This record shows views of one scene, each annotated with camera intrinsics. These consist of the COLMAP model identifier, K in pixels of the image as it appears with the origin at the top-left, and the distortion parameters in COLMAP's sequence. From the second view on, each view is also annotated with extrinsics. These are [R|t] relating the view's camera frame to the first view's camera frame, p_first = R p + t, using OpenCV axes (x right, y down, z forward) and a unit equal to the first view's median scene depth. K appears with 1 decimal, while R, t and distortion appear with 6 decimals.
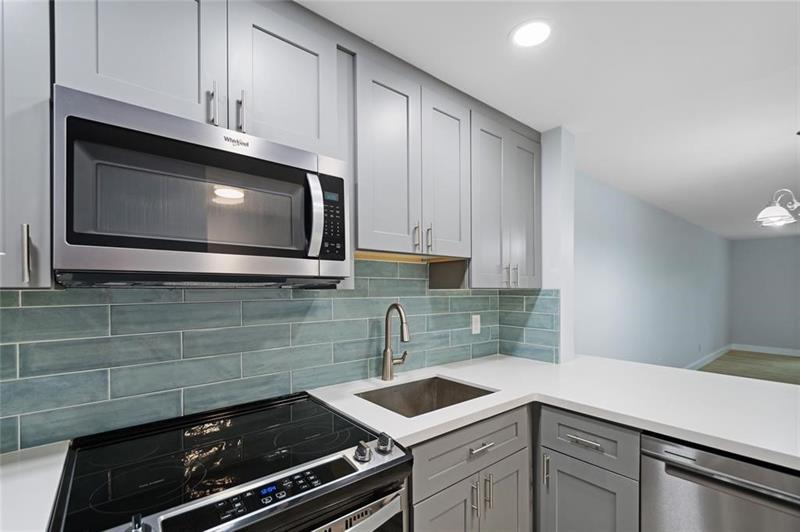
lens RADIAL K [[357.4, 0, 399.4], [0, 357.4, 290.4], [0, 0, 1]] dist [0.000558, -0.000203]
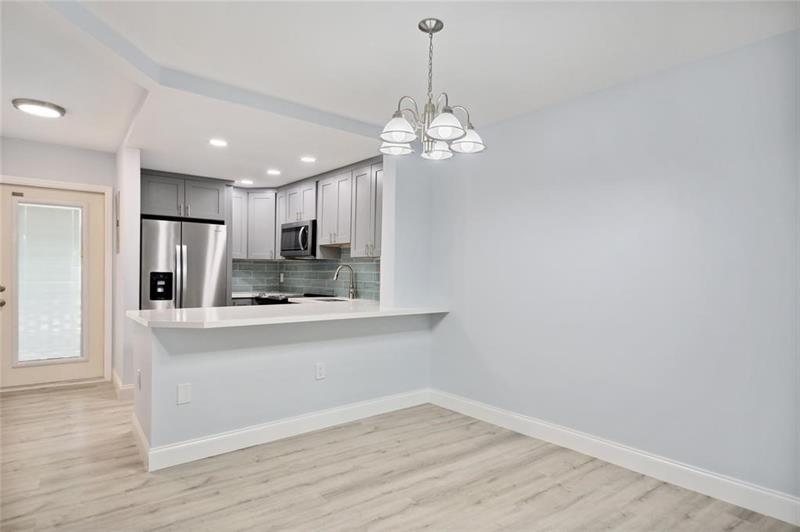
lens RADIAL K [[438.7, 0, 400.0], [0, 438.7, 266.0], [0, 0, 1]] dist [-0.005051, -0.000831]
pose [[0.004408, -0.007697, -0.999961, 2.354688], [-0.012993, 0.999886, -0.007754, 0.049299], [0.999906, 0.013026, 0.004308, 1.107022]]
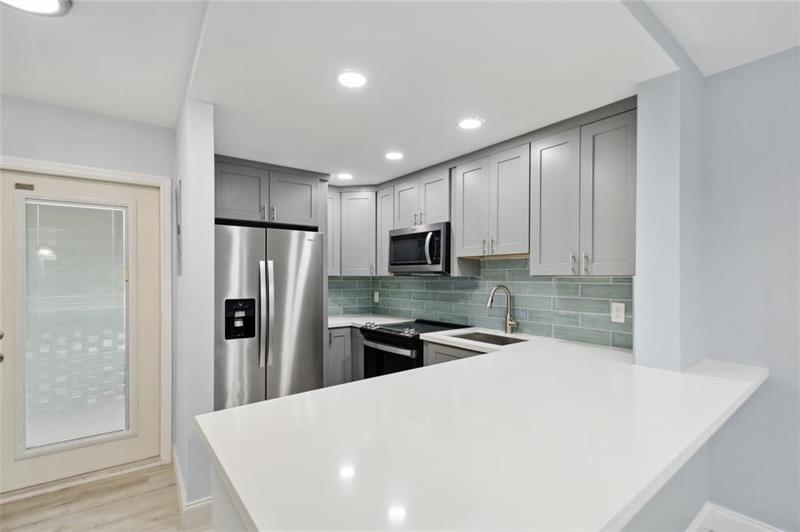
lens RADIAL K [[365.6, 0, 400.0], [0, 365.6, 266.0], [0, 0, 1]] dist [0.002403, 0.000047]
pose [[-0.027703, -0.022841, -0.999355, 1.375134], [0.002347, 0.999735, -0.022915, -0.011829], [0.999613, -0.002980, -0.027642, 0.483284]]
